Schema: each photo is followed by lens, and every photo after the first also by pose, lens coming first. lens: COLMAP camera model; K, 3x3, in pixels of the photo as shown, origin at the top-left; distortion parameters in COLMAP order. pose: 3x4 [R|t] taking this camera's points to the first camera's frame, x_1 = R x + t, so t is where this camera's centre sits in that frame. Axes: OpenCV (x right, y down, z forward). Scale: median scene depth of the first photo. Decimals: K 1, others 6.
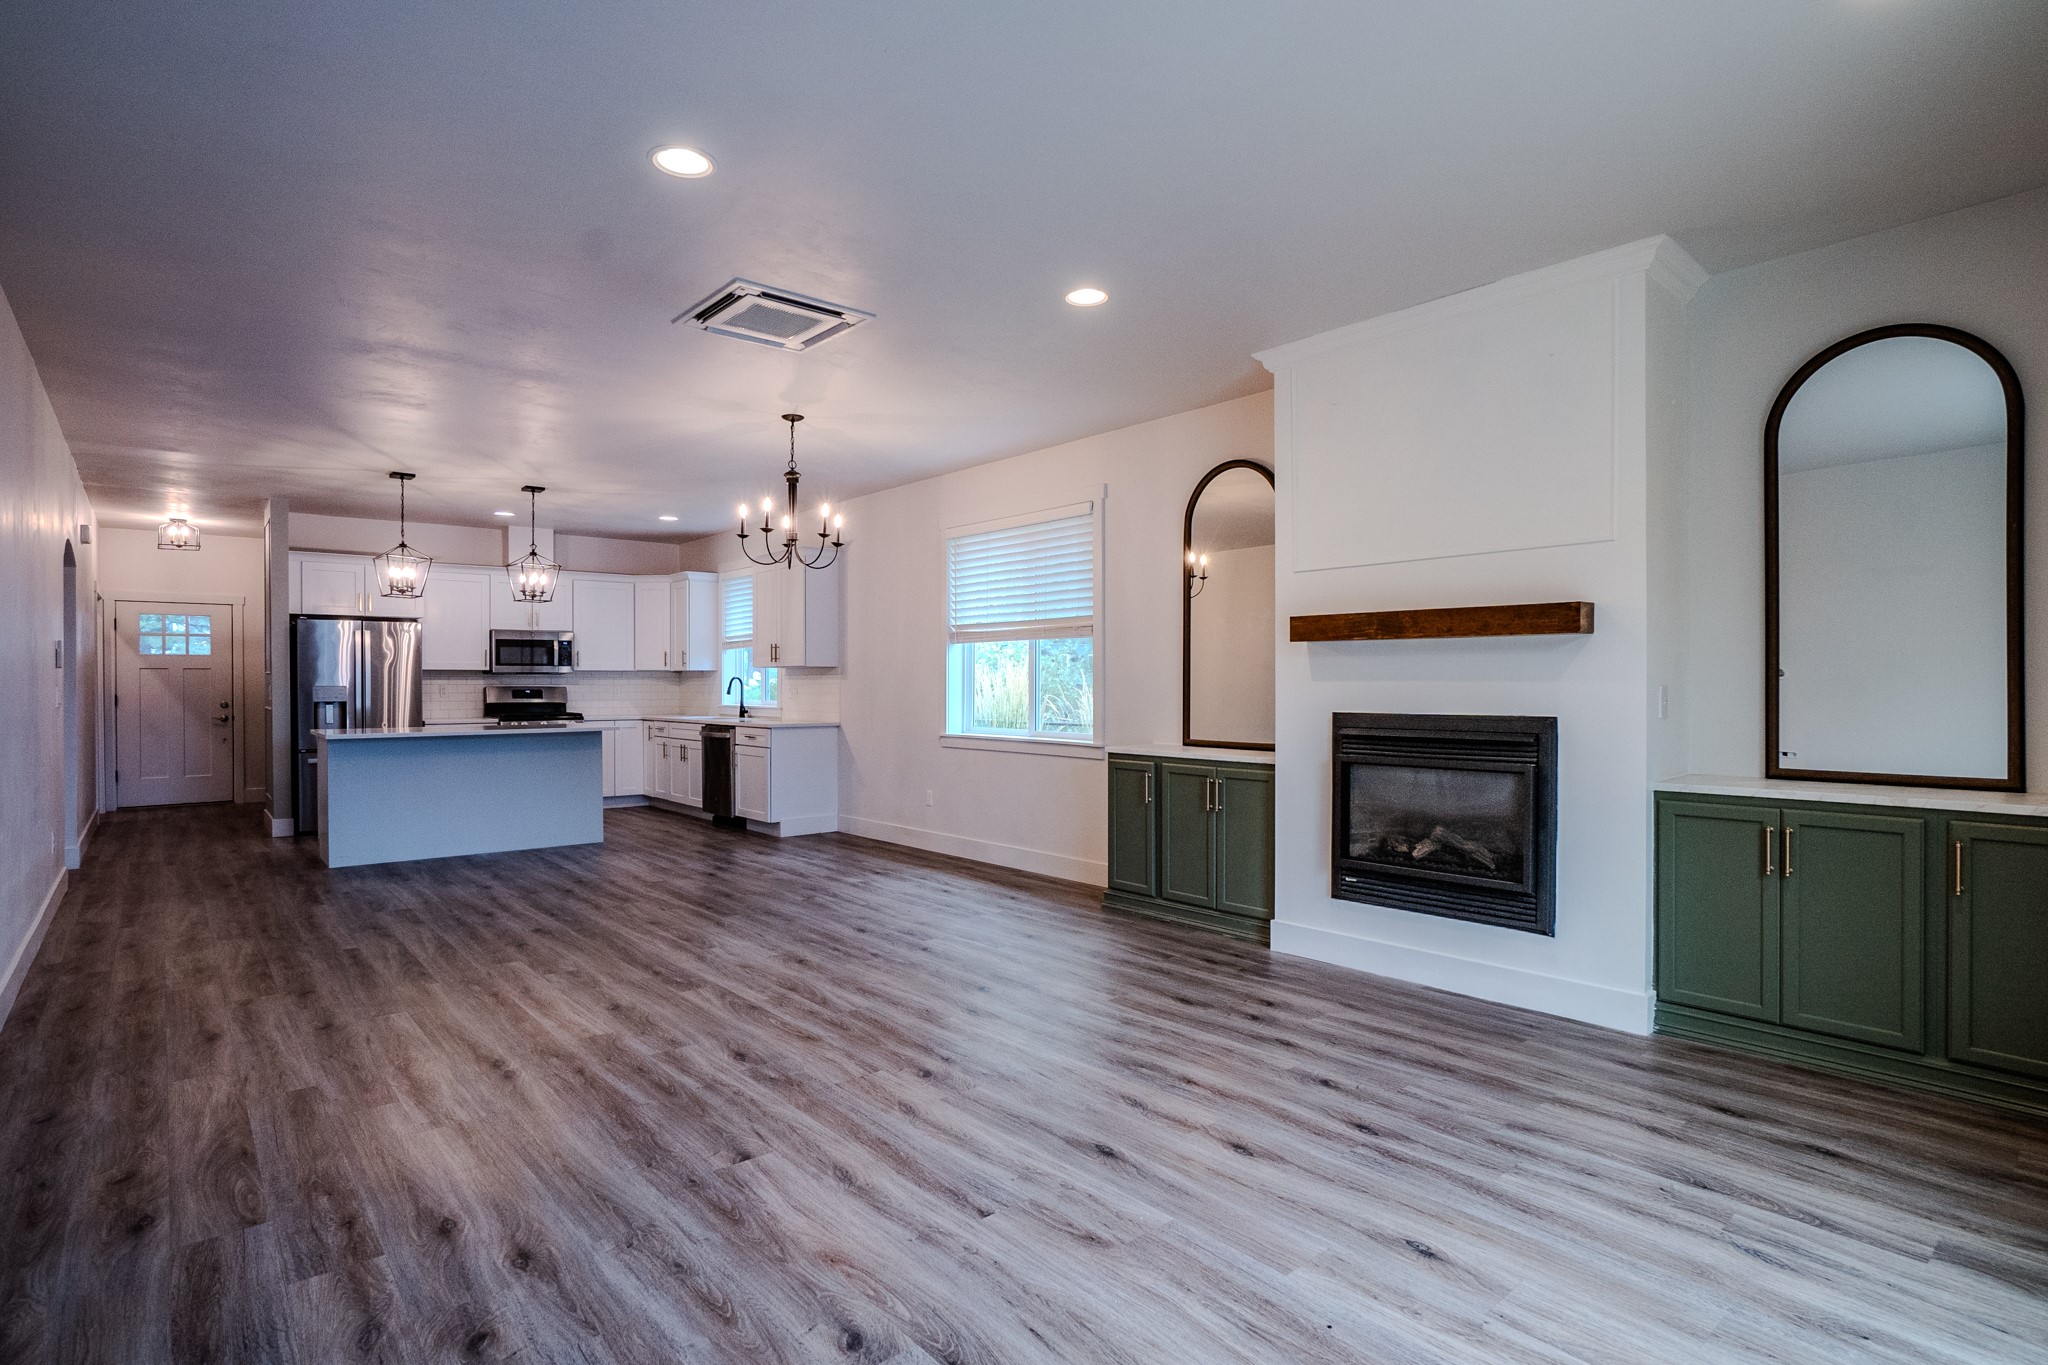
lens RADIAL K [[1051.2, 0, 1033.7], [0, 1051.2, 670.7], [0, 0, 1]] dist [-0.043438, 0.020613]
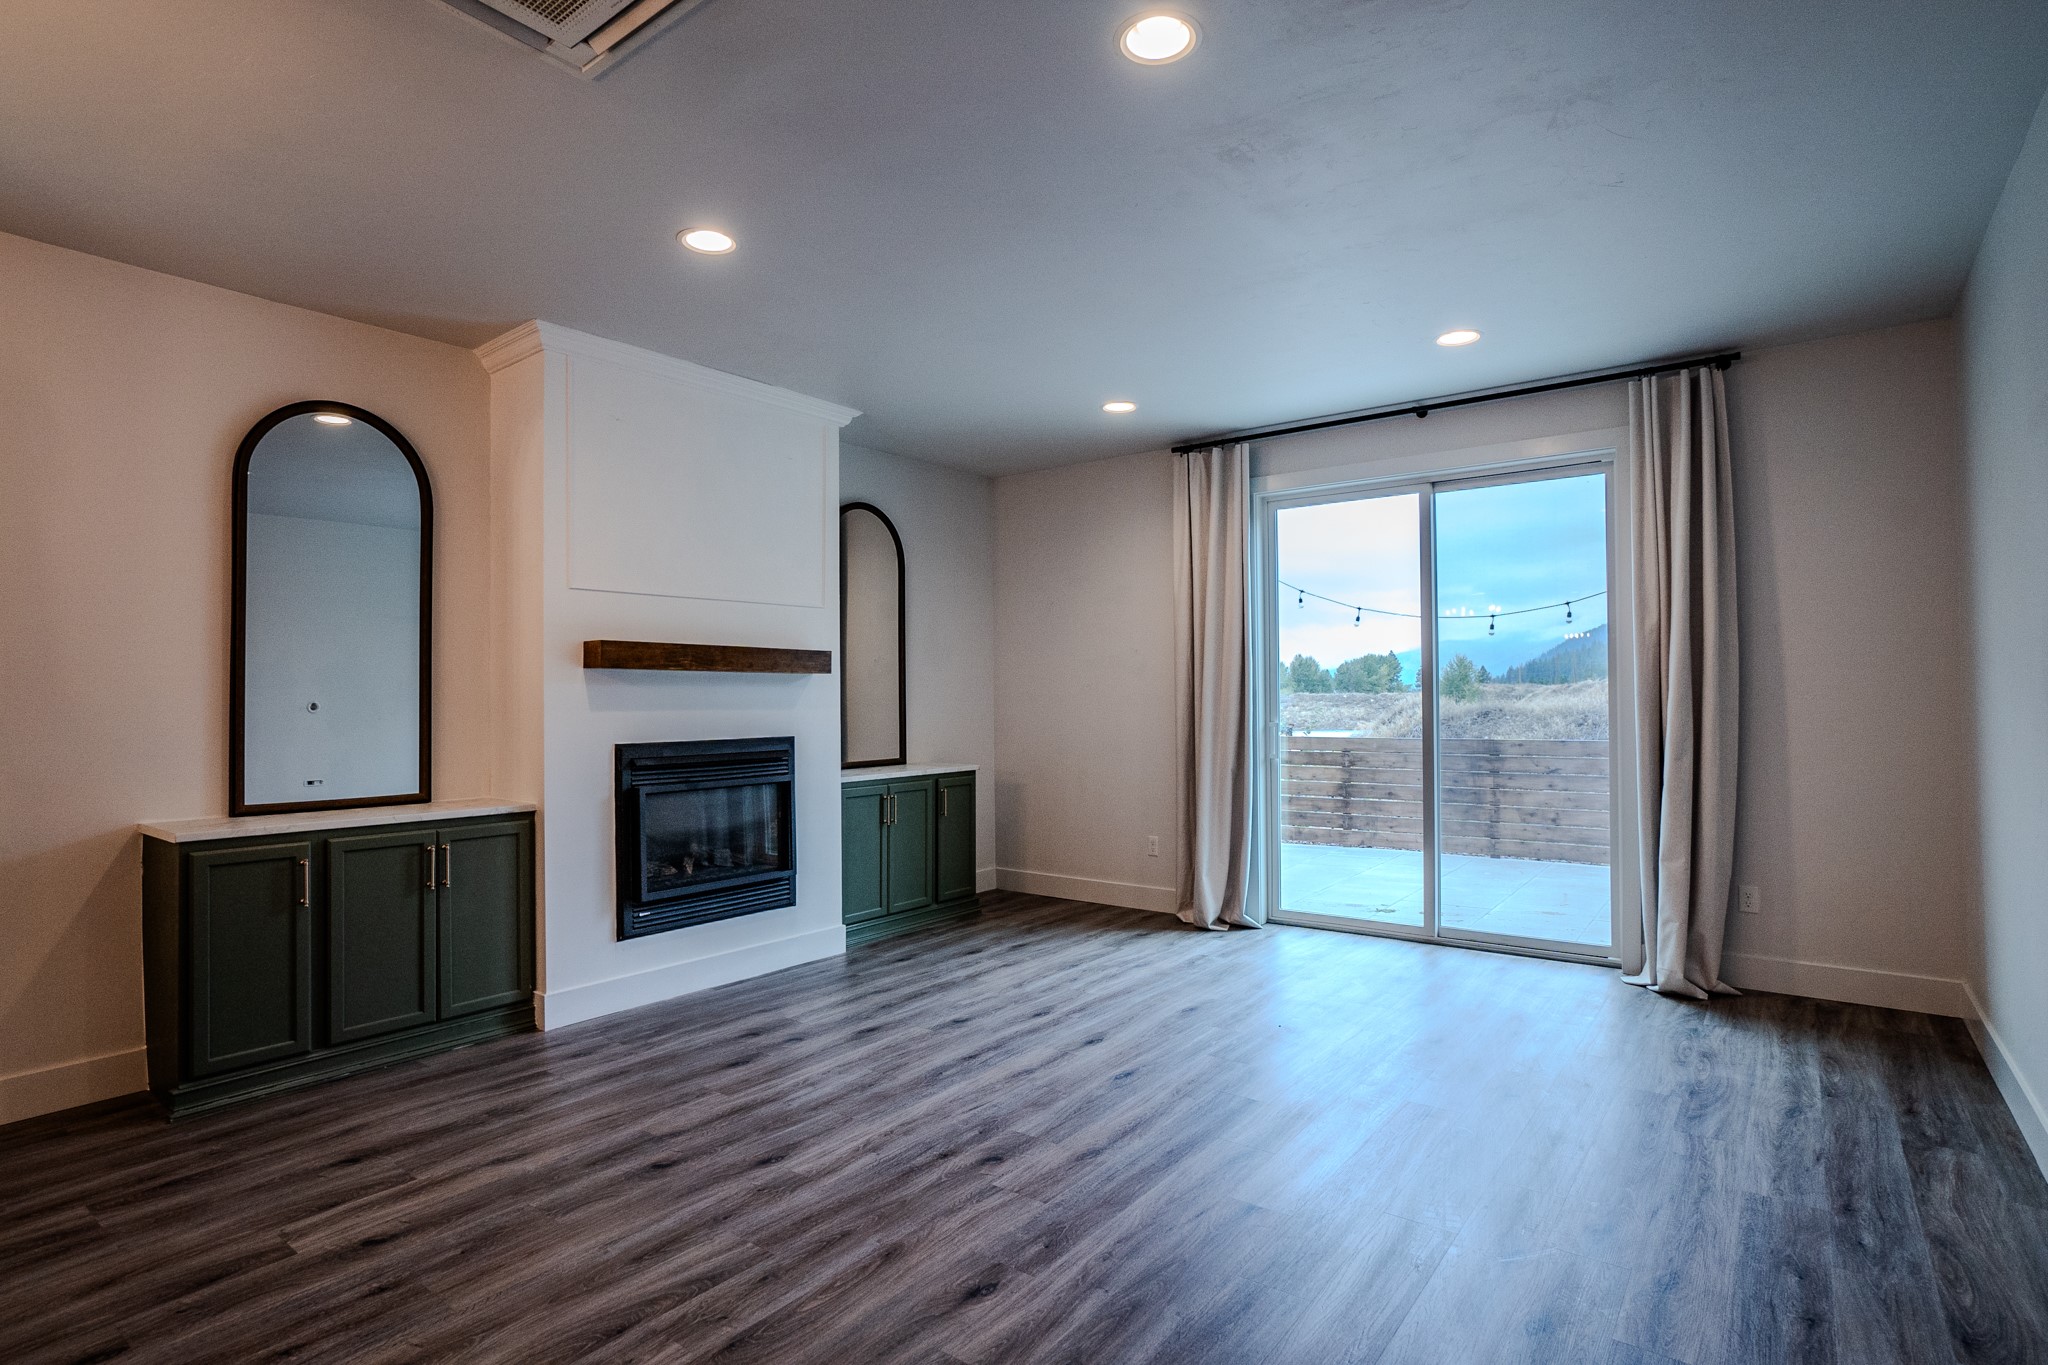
lens RADIAL K [[1051.2, 0, 1003.1], [0, 1051.2, 677.8], [0, 0, 1]] dist [-0.043438, 0.020613]
pose [[-0.205374, 0.021107, 0.978456, -0.707602], [-0.005461, 0.999727, -0.022712, -0.000775], [-0.978668, -0.010008, -0.205203, 0.853121]]
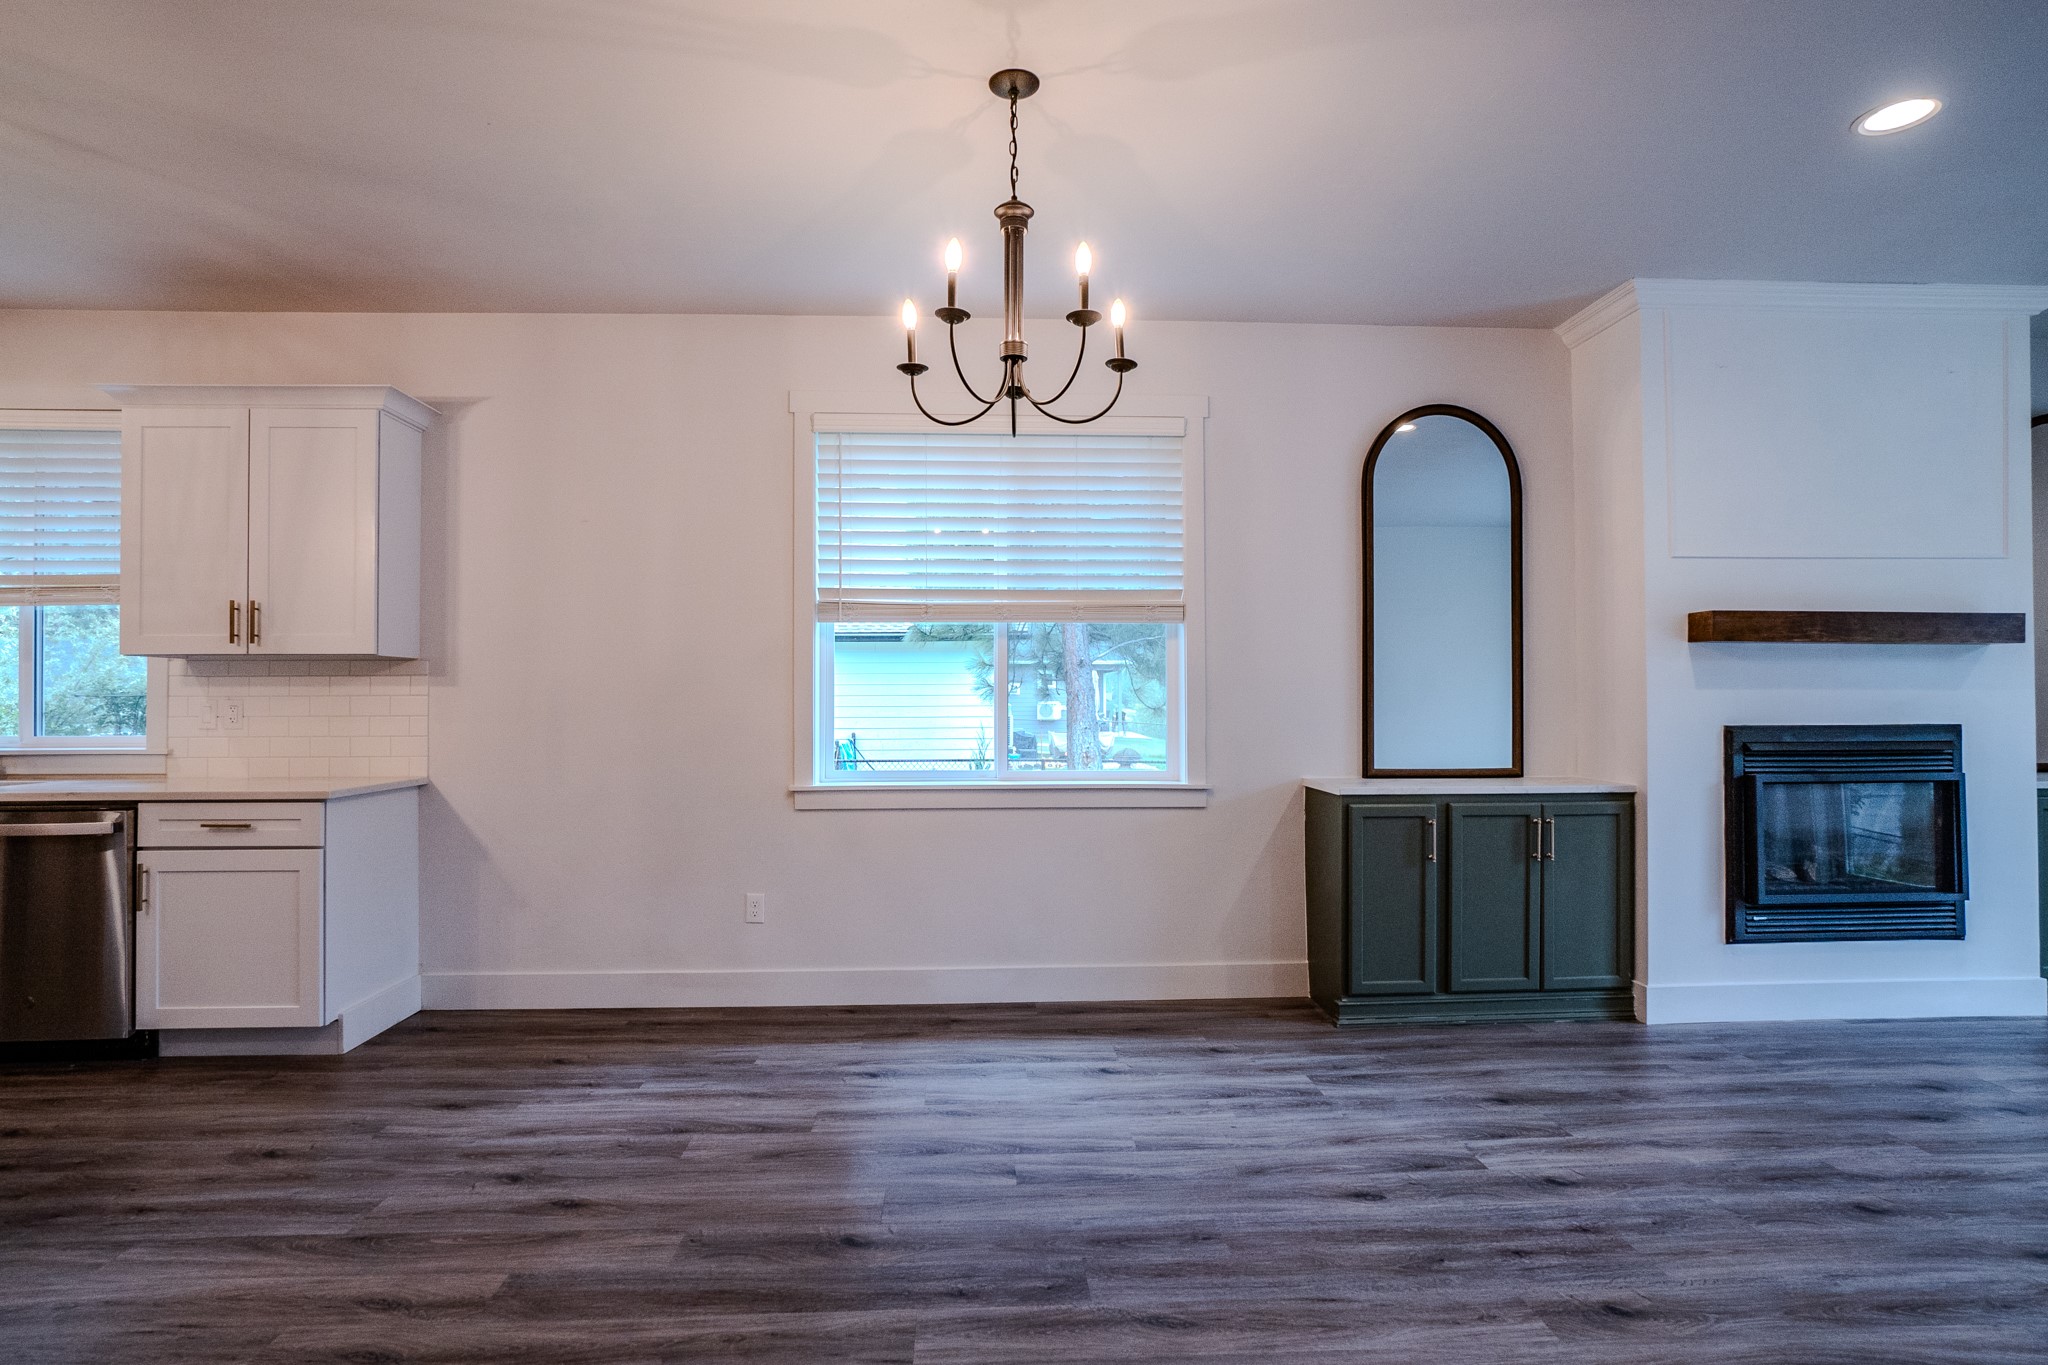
lens RADIAL K [[1051.2, 0, 1017.2], [0, 1051.2, 678.5], [0, 0, 1]] dist [-0.043438, 0.020613]
pose [[0.609974, 0.014513, 0.792289, -0.737143], [-0.008256, 0.999894, -0.011960, 0.015922], [-0.792379, 0.000754, 0.610029, 0.944067]]
